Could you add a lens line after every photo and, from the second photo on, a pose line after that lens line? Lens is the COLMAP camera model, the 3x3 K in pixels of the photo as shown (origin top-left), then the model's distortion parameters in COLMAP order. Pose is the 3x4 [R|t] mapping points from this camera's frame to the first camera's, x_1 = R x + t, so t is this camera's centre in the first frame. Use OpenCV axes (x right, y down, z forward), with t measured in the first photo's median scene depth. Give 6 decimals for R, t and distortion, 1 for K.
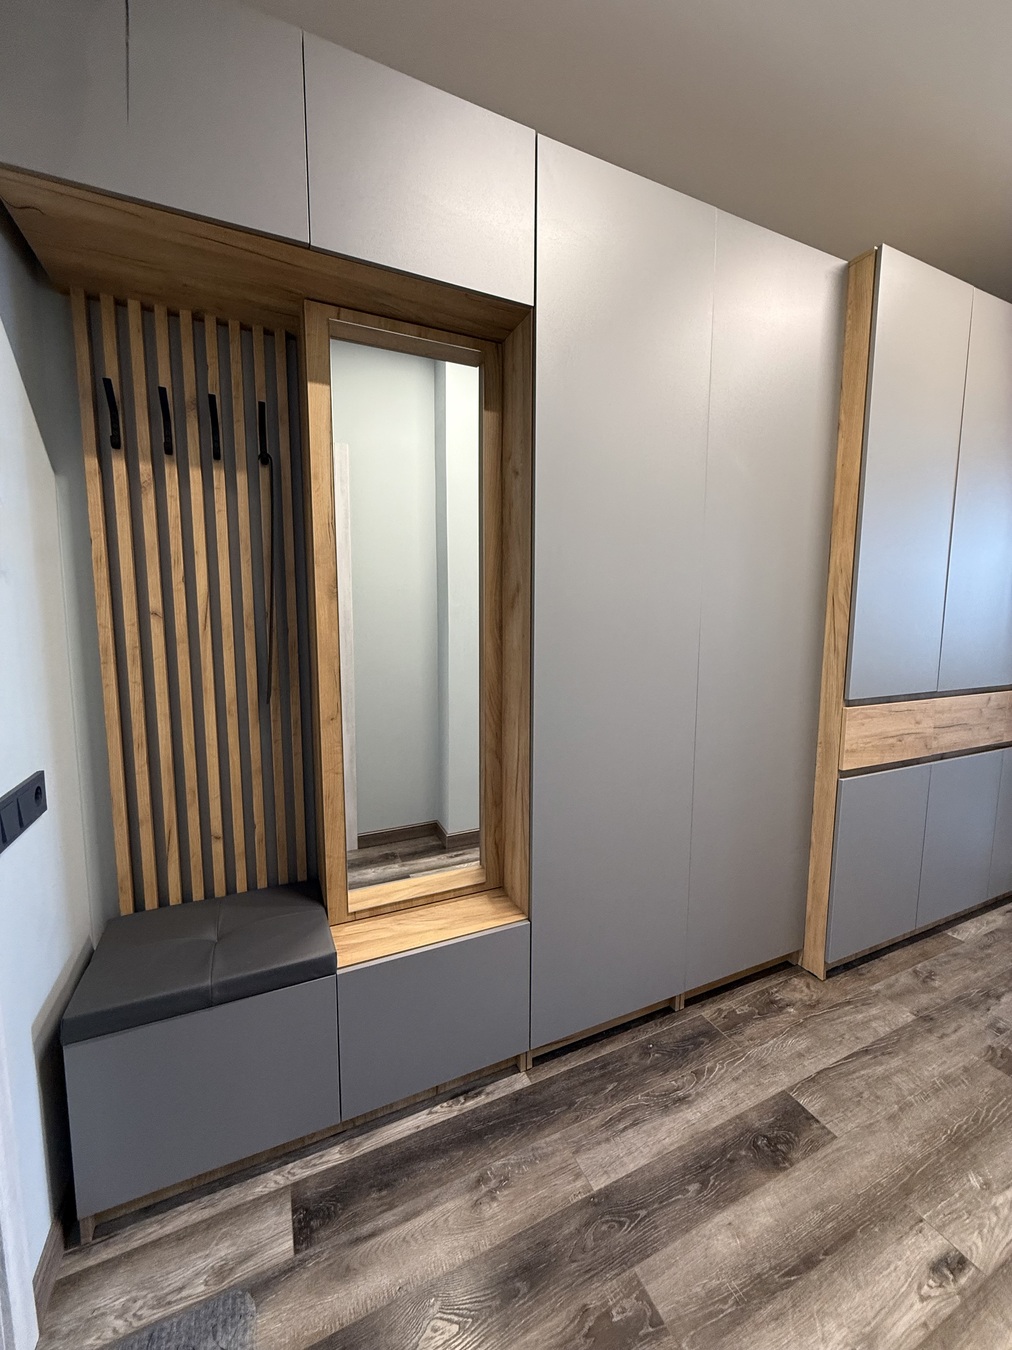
lens RADIAL K [[534.9, 0, 506.3], [0, 534.9, 675.7], [0, 0, 1]] dist [-0.001418, 0.000124]
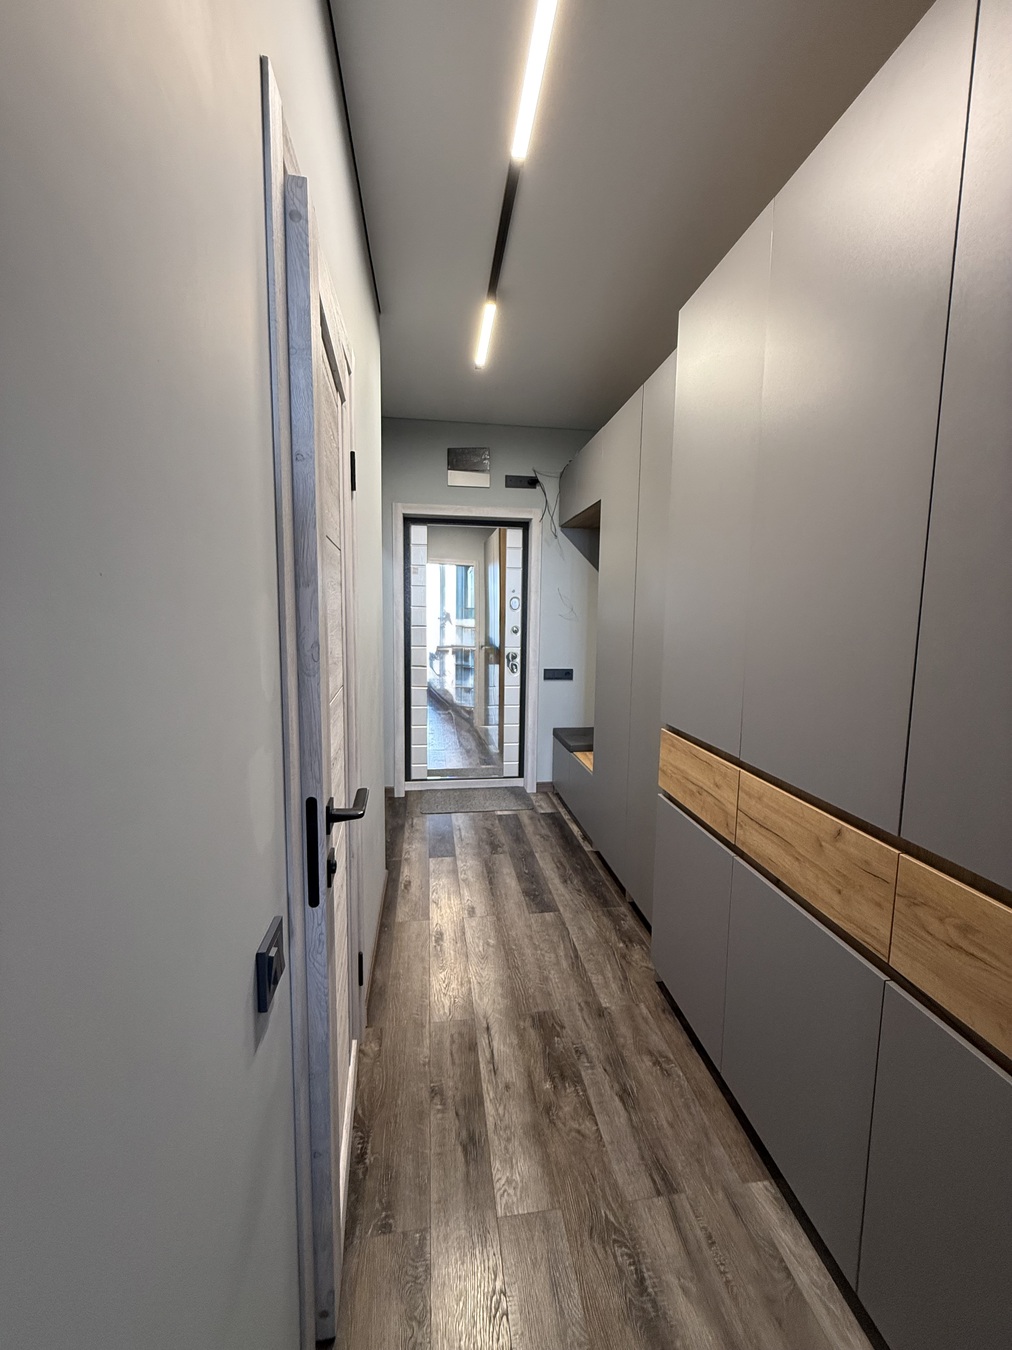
lens RADIAL K [[534.9, 0, 506.4], [0, 534.9, 671.6], [0, 0, 1]] dist [-0.001418, 0.000124]
pose [[-0.286378, 0.101513, -0.952724, 1.885926], [-0.118603, 0.982967, 0.140386, -0.182264], [0.950748, 0.153199, -0.269460, 1.044355]]
